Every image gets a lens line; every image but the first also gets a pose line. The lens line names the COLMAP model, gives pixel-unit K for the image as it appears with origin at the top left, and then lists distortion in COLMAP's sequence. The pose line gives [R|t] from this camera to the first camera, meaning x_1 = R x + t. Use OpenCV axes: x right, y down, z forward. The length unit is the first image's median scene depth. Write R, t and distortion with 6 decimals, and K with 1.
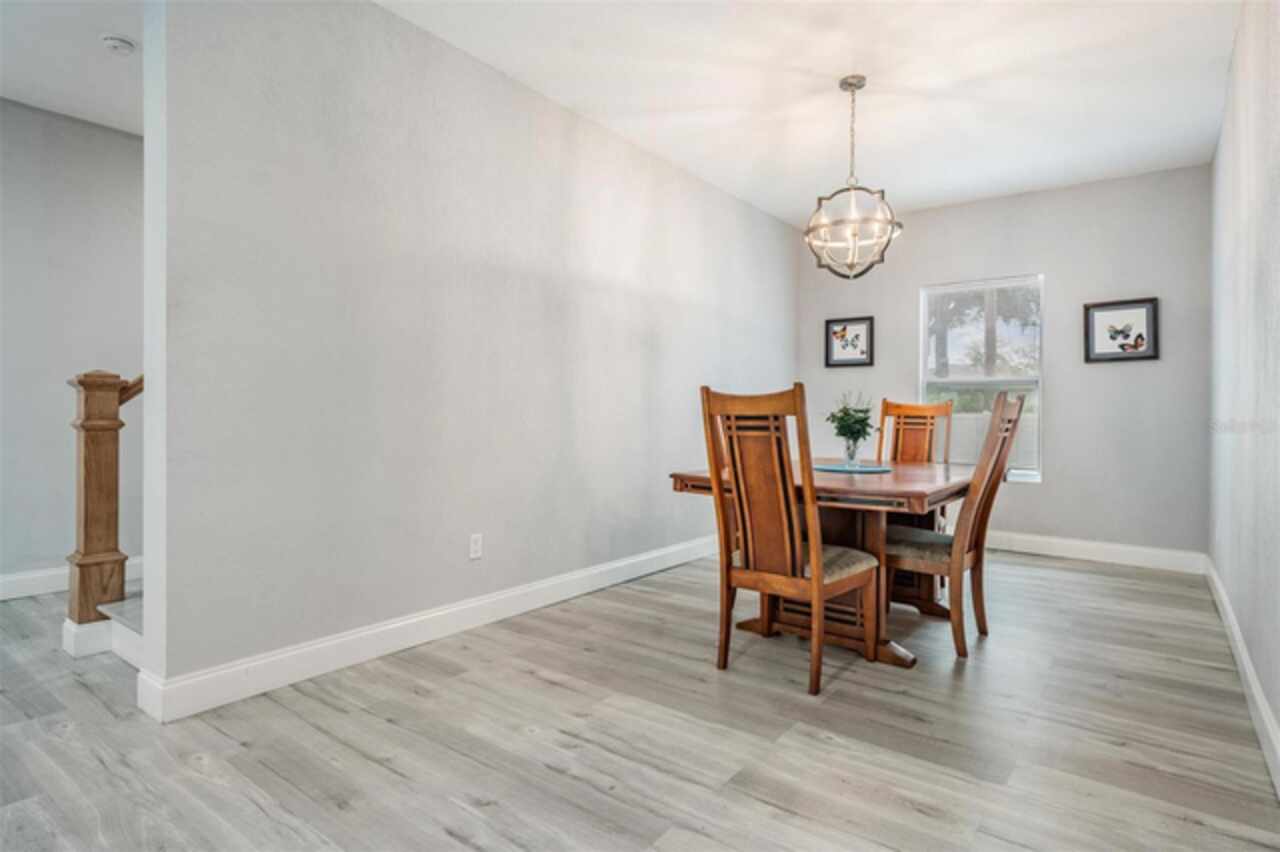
lens RADIAL K [[675.6, 0, 638.7], [0, 675.6, 421.5], [0, 0, 1]] dist [-0.000525, 0.000238]
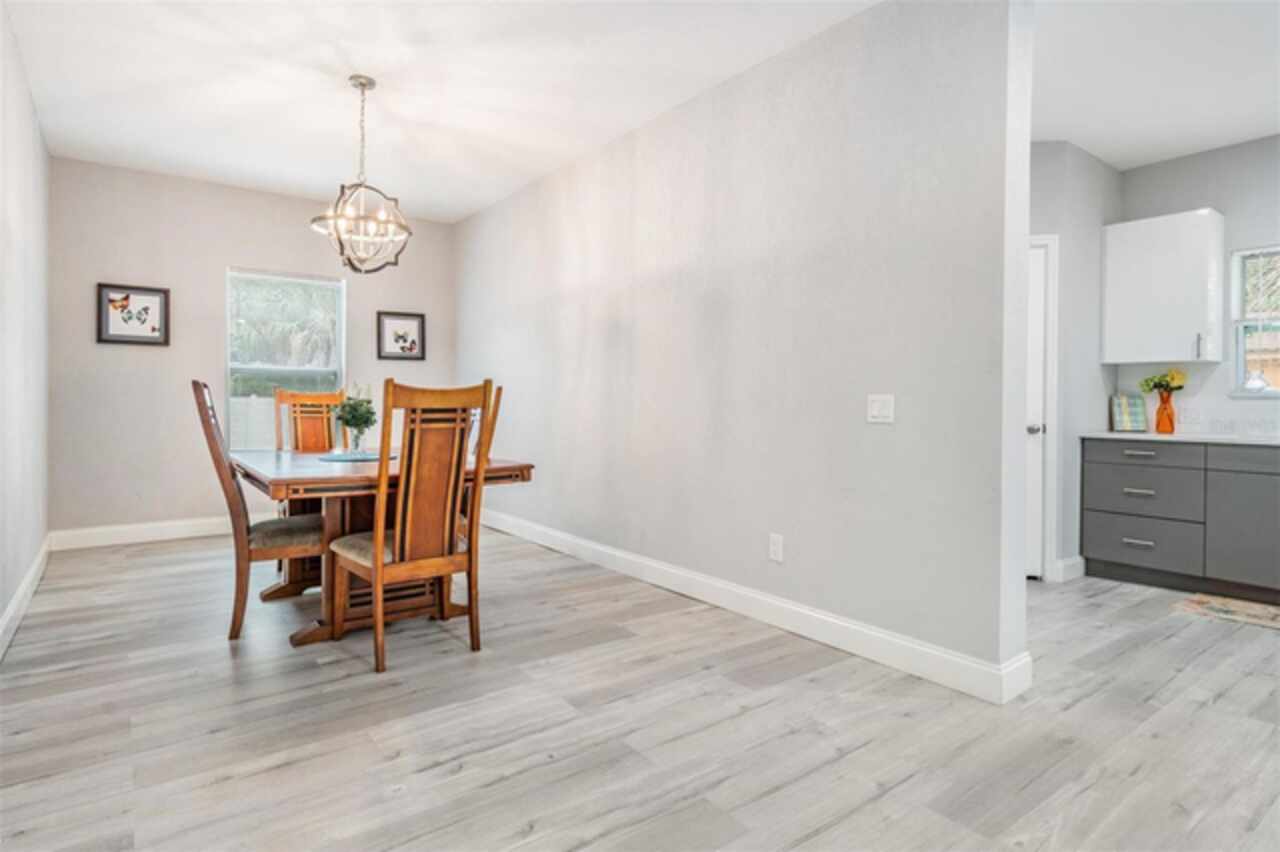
lens RADIAL K [[675.6, 0, 639.2], [0, 675.6, 416.1], [0, 0, 1]] dist [-0.000525, 0.000238]
pose [[0.269155, -0.026424, 0.962734, -0.711631], [0.008915, 0.999649, 0.024944, -0.019066], [-0.963056, 0.001869, 0.269296, 0.396588]]
